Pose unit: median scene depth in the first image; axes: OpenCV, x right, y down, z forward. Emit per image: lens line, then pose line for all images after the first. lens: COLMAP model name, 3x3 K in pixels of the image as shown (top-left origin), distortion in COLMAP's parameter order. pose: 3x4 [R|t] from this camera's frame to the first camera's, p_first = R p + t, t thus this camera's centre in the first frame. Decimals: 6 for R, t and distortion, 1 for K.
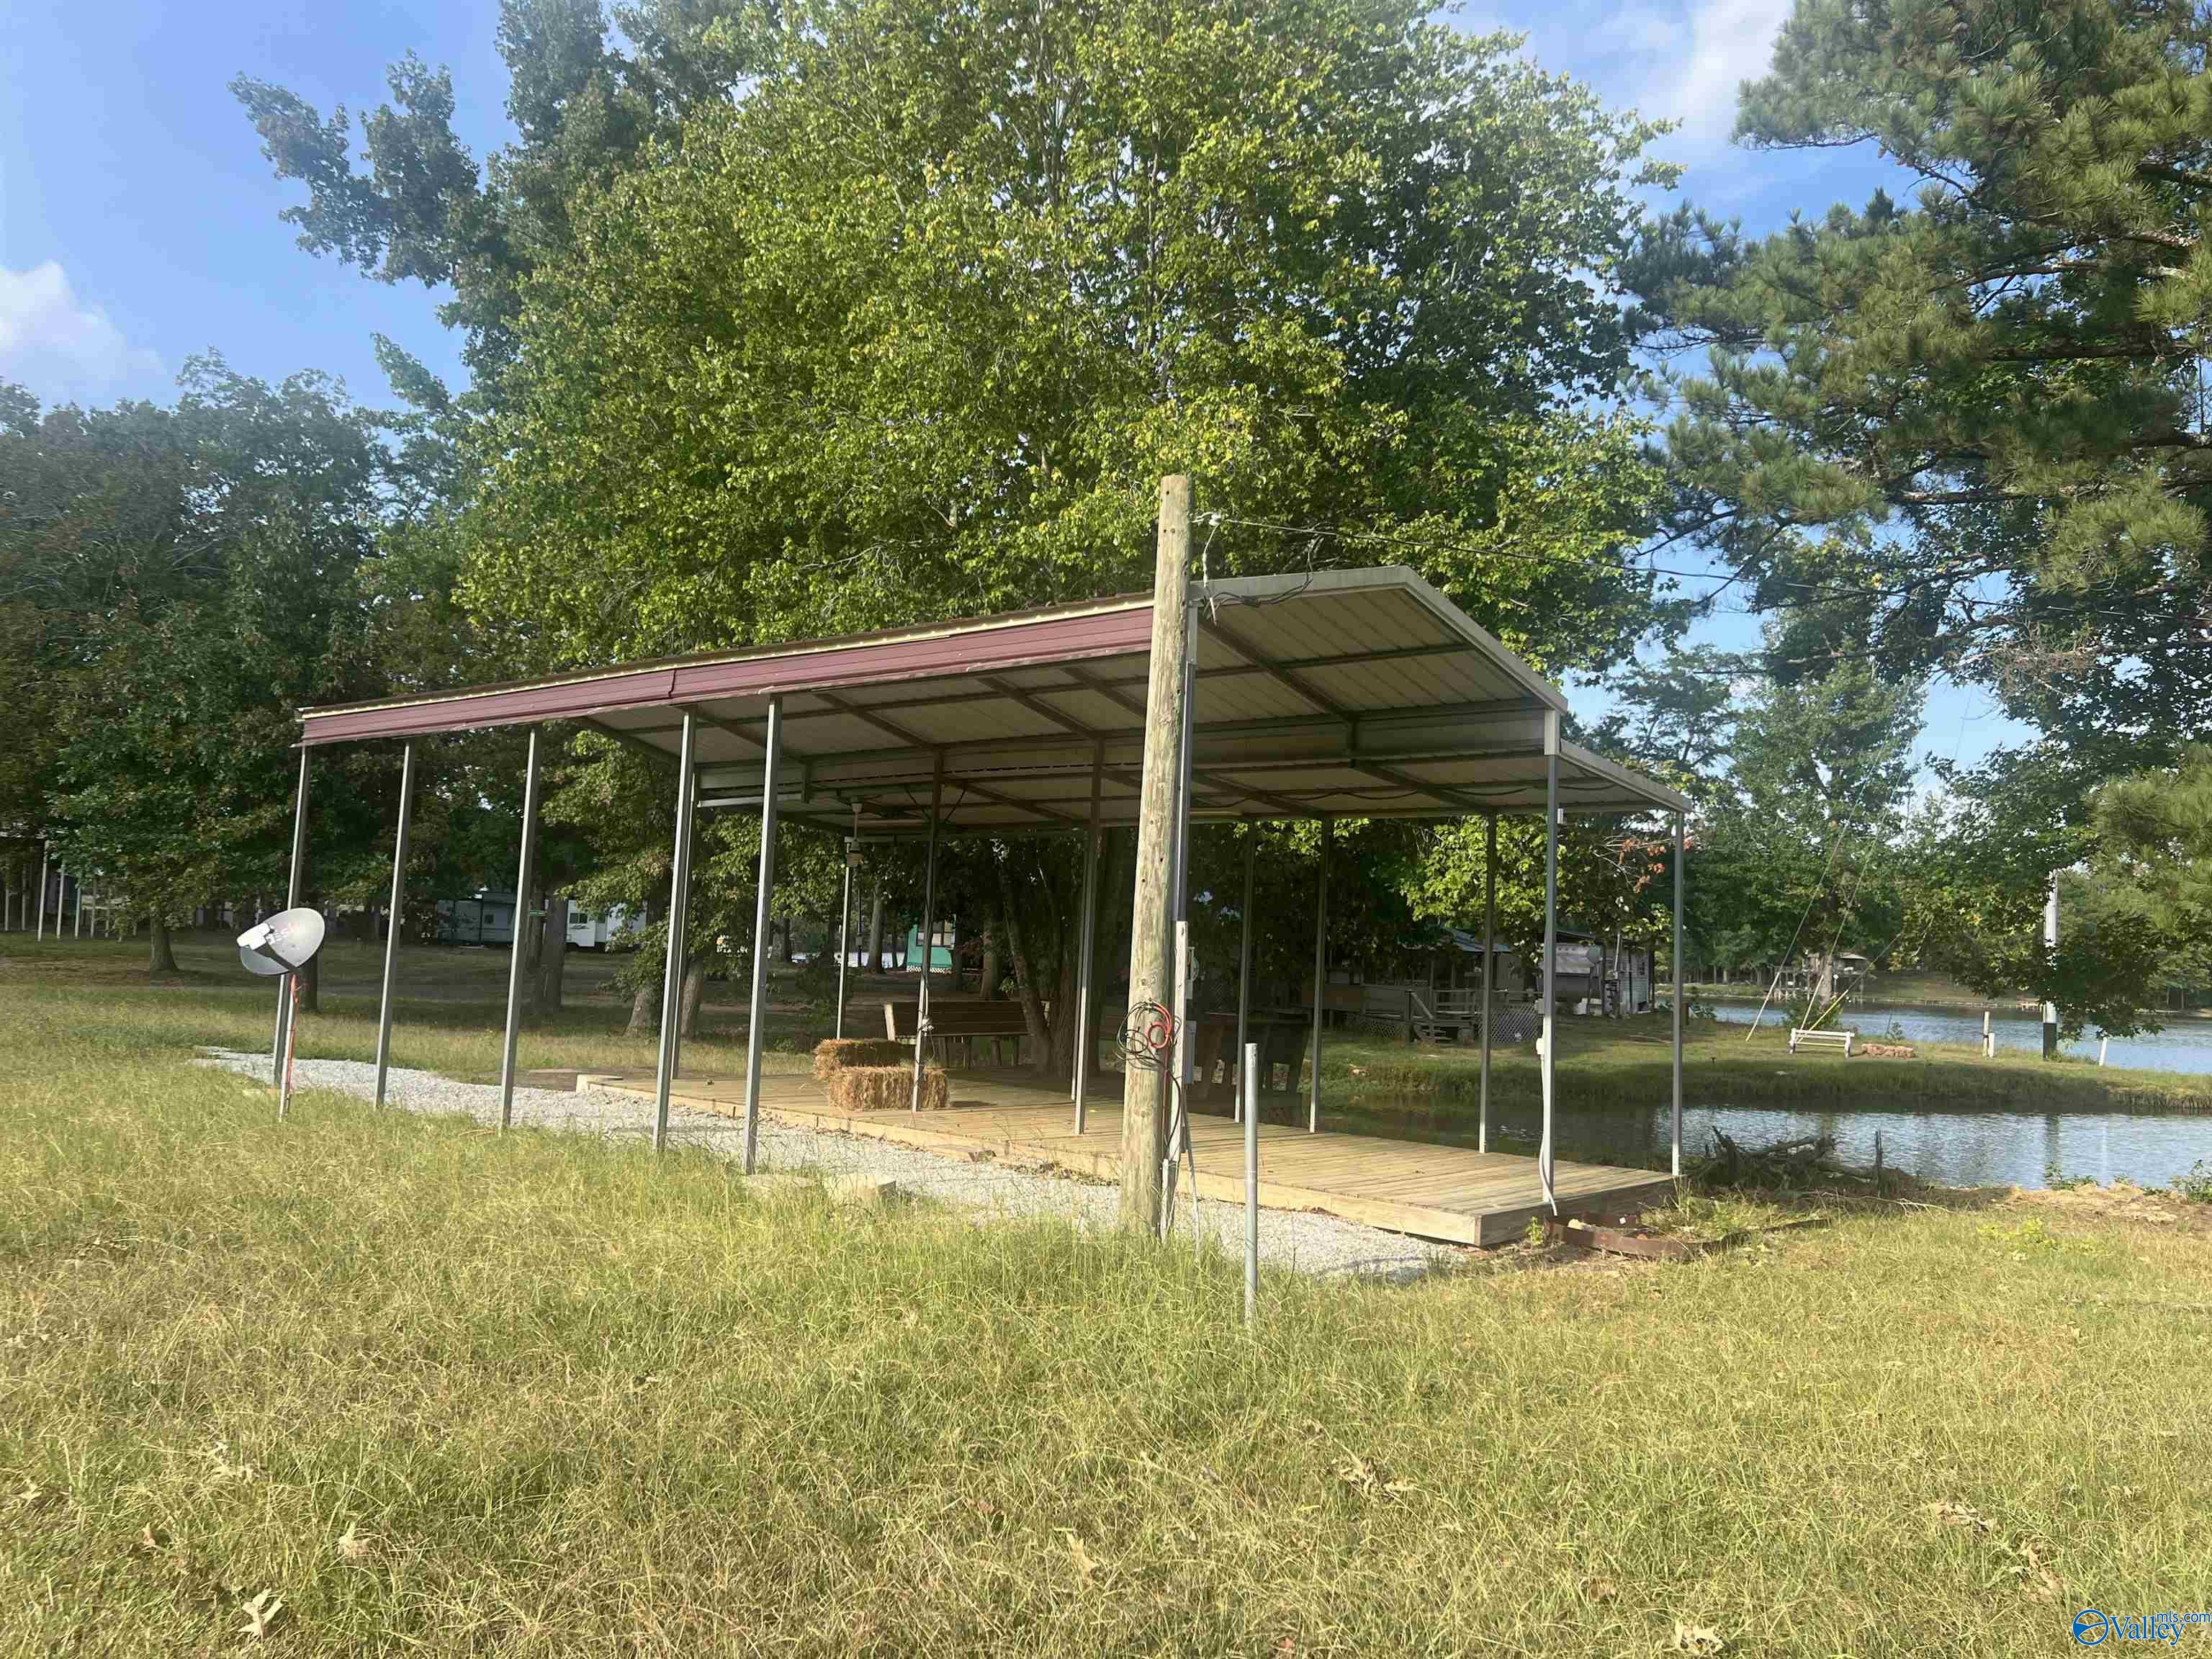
lens RADIAL K [[1663.7, 0, 1092.5], [0, 1663.7, 837.2], [0, 0, 1]] dist [0.061536, -0.066015]
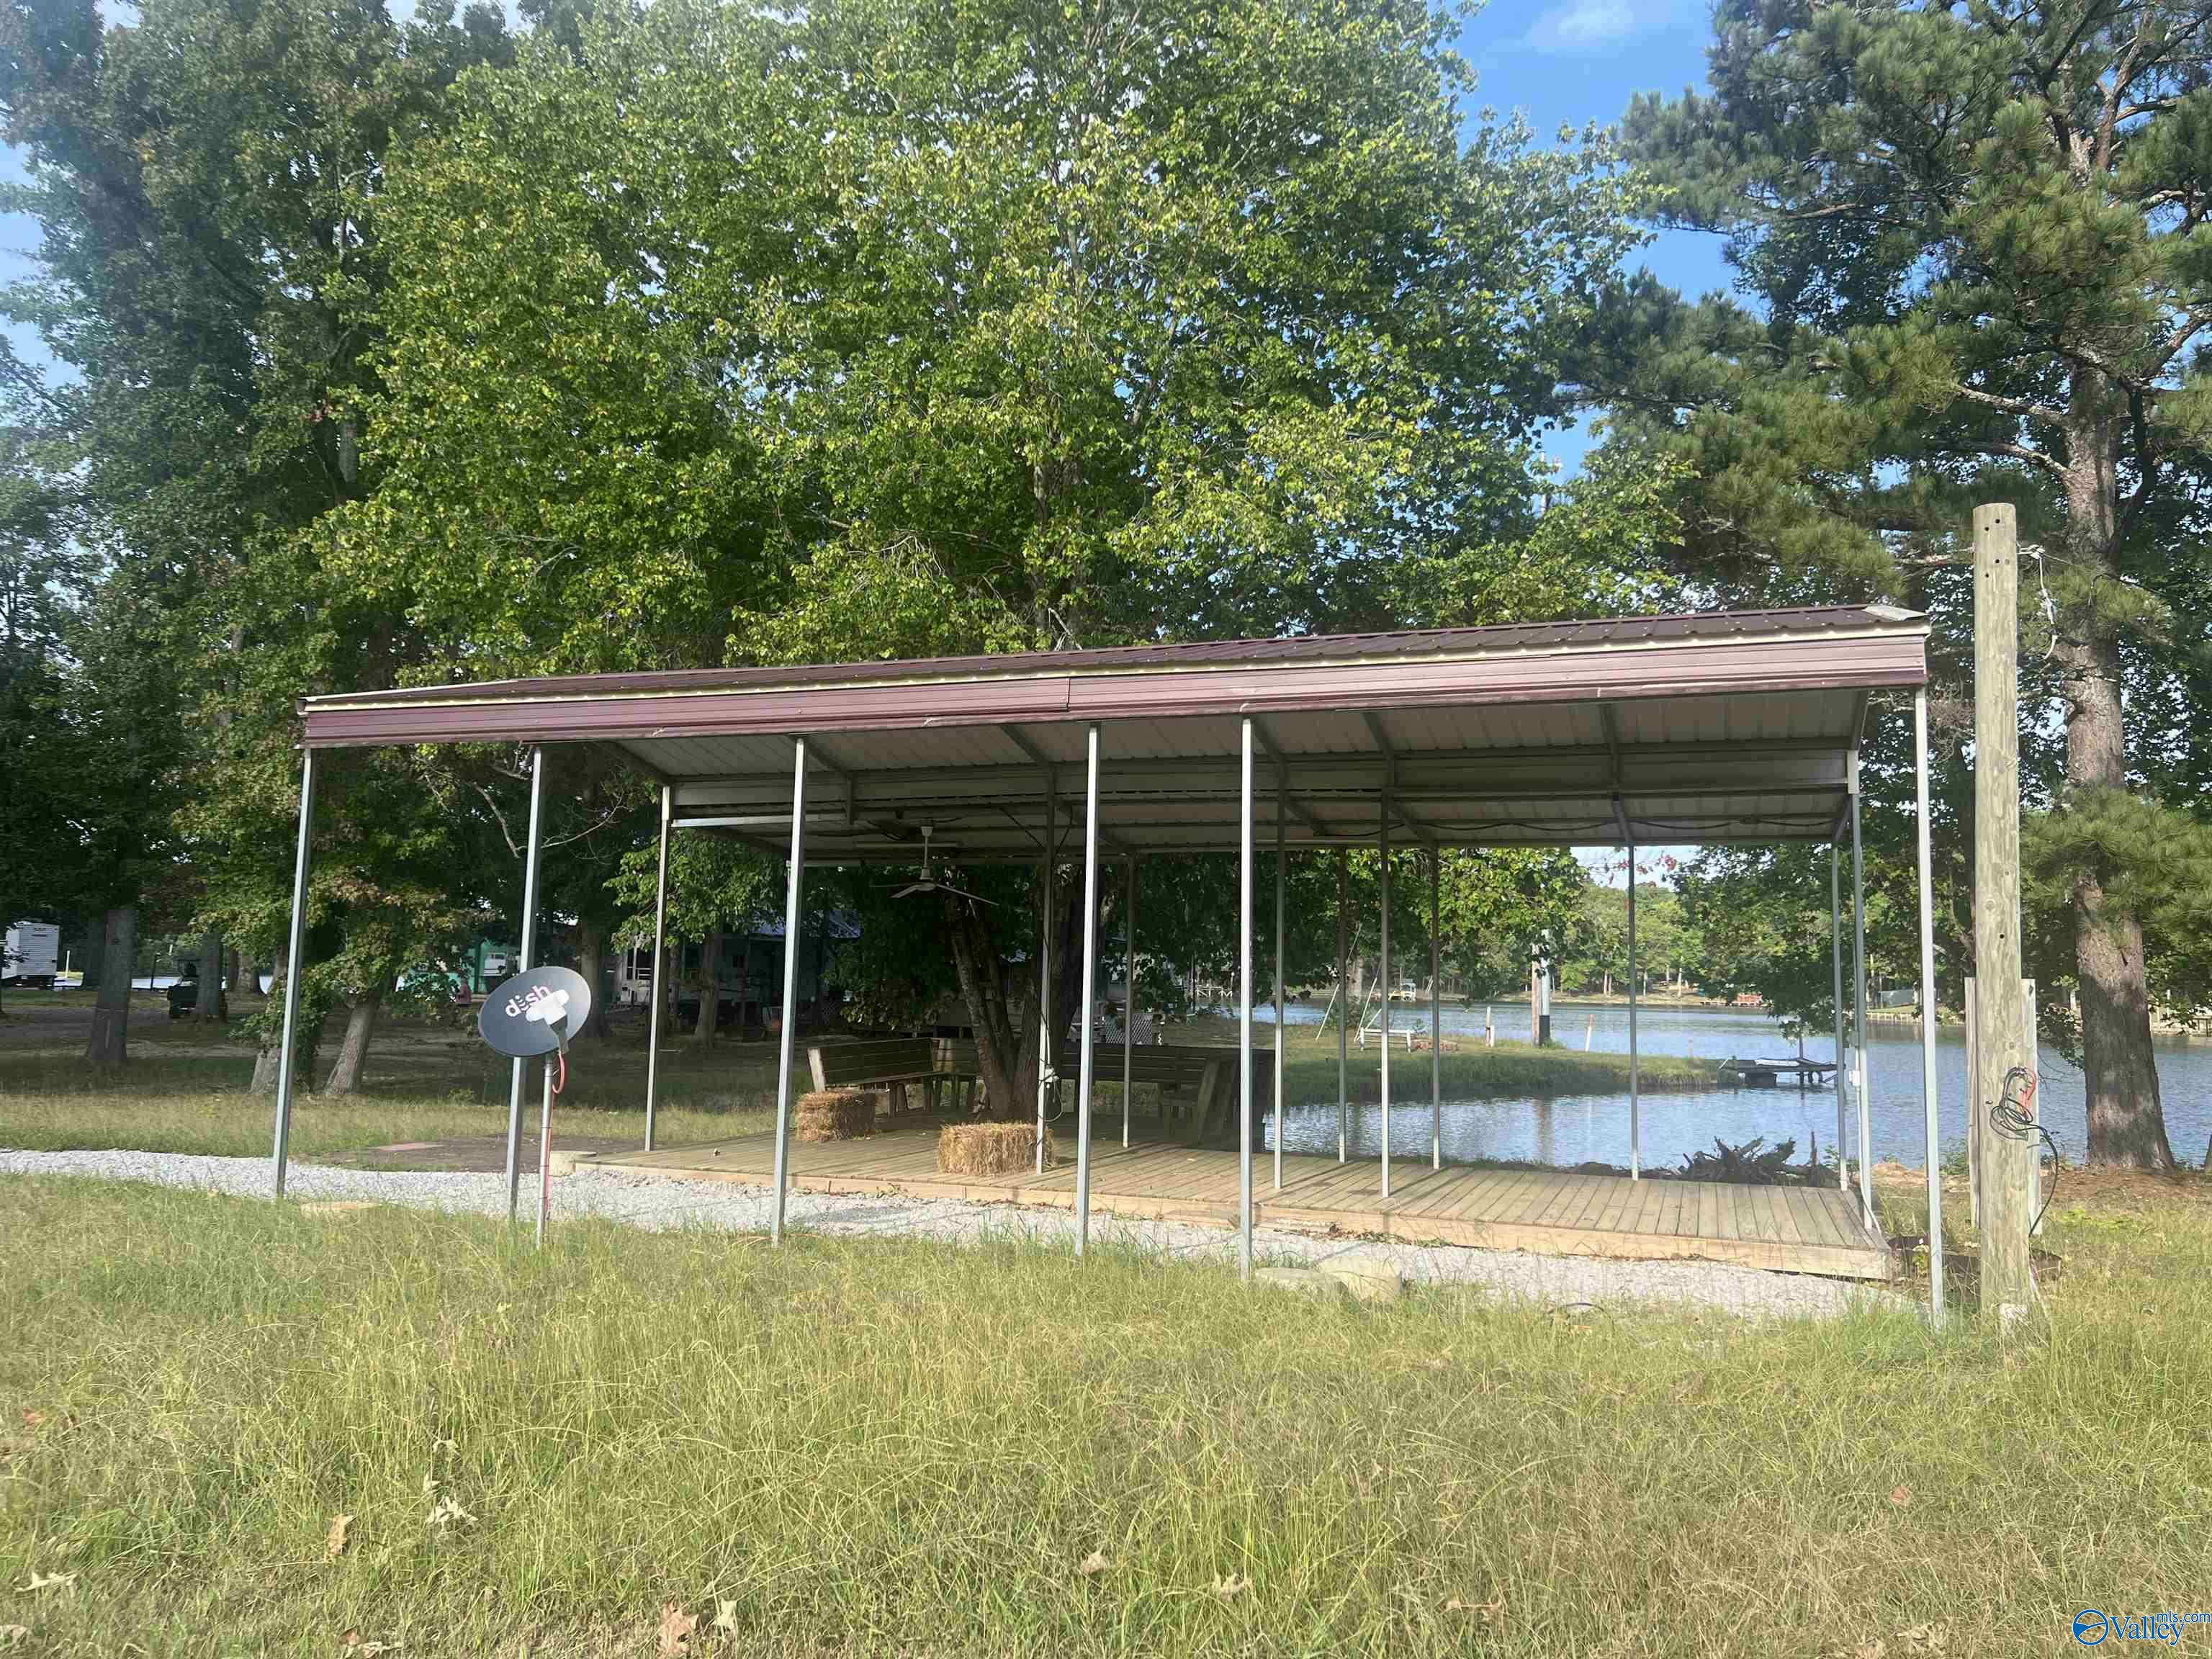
lens RADIAL K [[1663.7, 0, 1109.2], [0, 1663.7, 831.6], [0, 0, 1]] dist [0.061536, -0.066015]
pose [[0.931981, 0.008364, 0.362411, -0.263406], [-0.005354, 0.999942, -0.009309, -0.006992], [-0.362468, 0.006735, 0.931972, 0.100999]]
